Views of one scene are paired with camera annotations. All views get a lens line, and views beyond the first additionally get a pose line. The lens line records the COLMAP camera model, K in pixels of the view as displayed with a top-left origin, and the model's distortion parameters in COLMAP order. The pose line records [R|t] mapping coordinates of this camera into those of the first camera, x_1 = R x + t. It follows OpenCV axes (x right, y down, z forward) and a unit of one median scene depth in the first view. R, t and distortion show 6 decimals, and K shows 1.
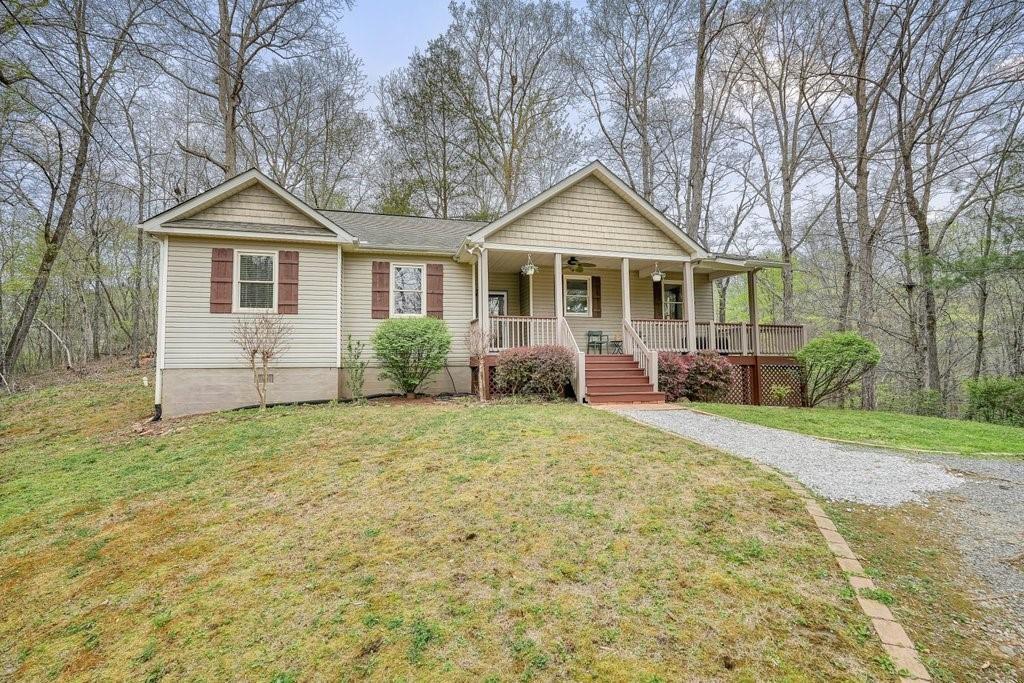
lens RADIAL K [[456.7, 0, 513.4], [0, 456.7, 337.1], [0, 0, 1]] dist [-0.001237, 0.000422]
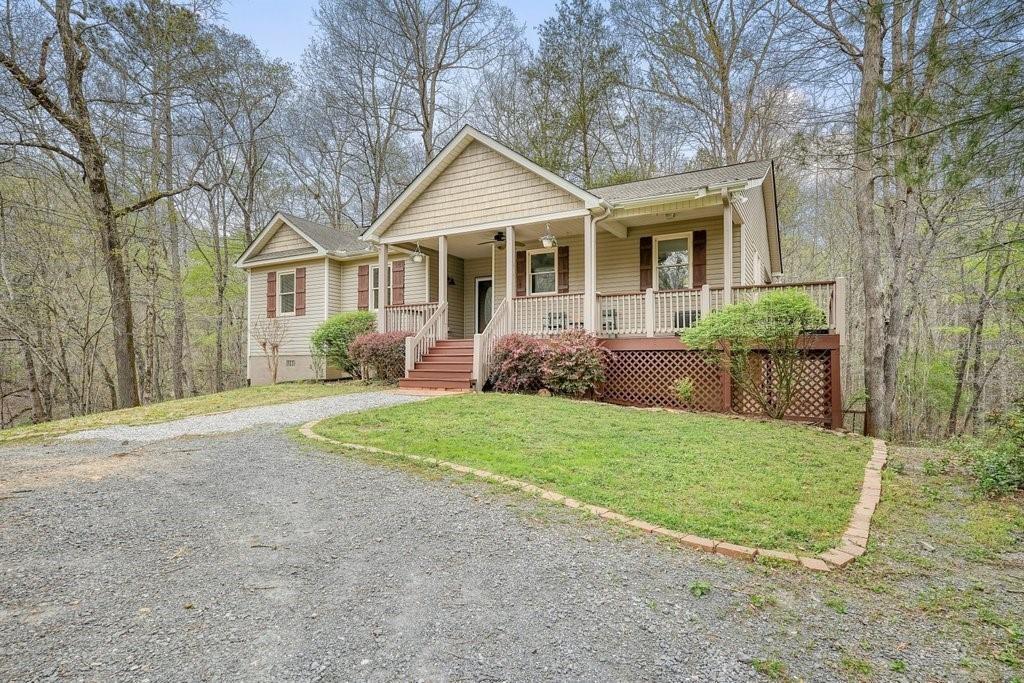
lens RADIAL K [[545.8, 0, 515.4], [0, 545.8, 365.7], [0, 0, 1]] dist [-0.000783, 0.000060]
pose [[0.713159, 0.007348, -0.700964, 1.032647], [0.037216, 0.998138, 0.048326, 0.041433], [0.700014, -0.060551, 0.711557, 0.275704]]
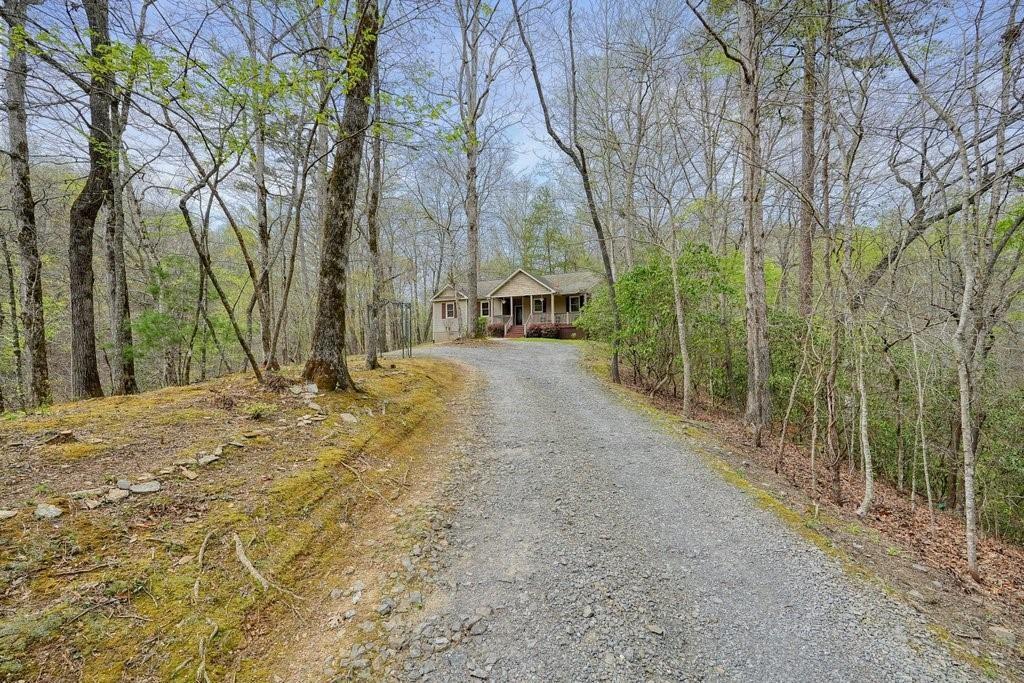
lens RADIAL K [[481.6, 0, 516.9], [0, 481.6, 356.7], [0, 0, 1]] dist [0.002500, 0.000775]
pose [[0.755669, 0.002577, -0.654948, 2.547076], [0.046537, 0.997253, 0.057618, 0.065029], [0.653298, -0.074019, 0.753474, -1.771148]]
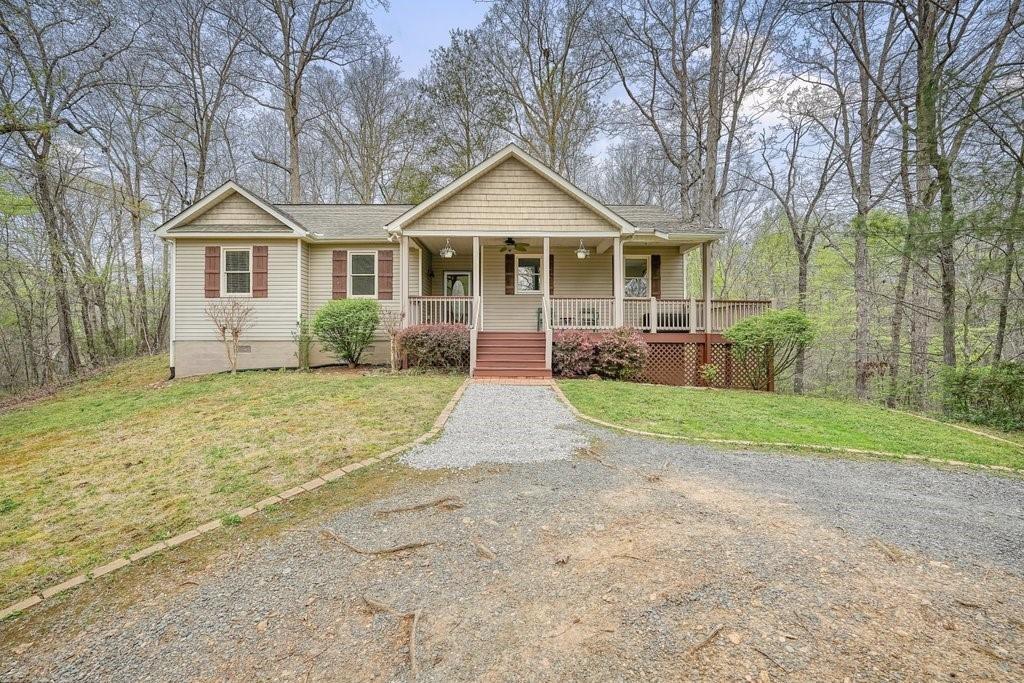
lens RADIAL K [[449.2, 0, 512.0], [0, 449.2, 341.5], [0, 0, 1]] dist [-0.000894, -0.000103]
pose [[0.964936, 0.011698, -0.262226, 0.462481], [0.005963, 0.997772, 0.066452, -0.007958], [0.262419, -0.065686, 0.962716, -0.001993]]
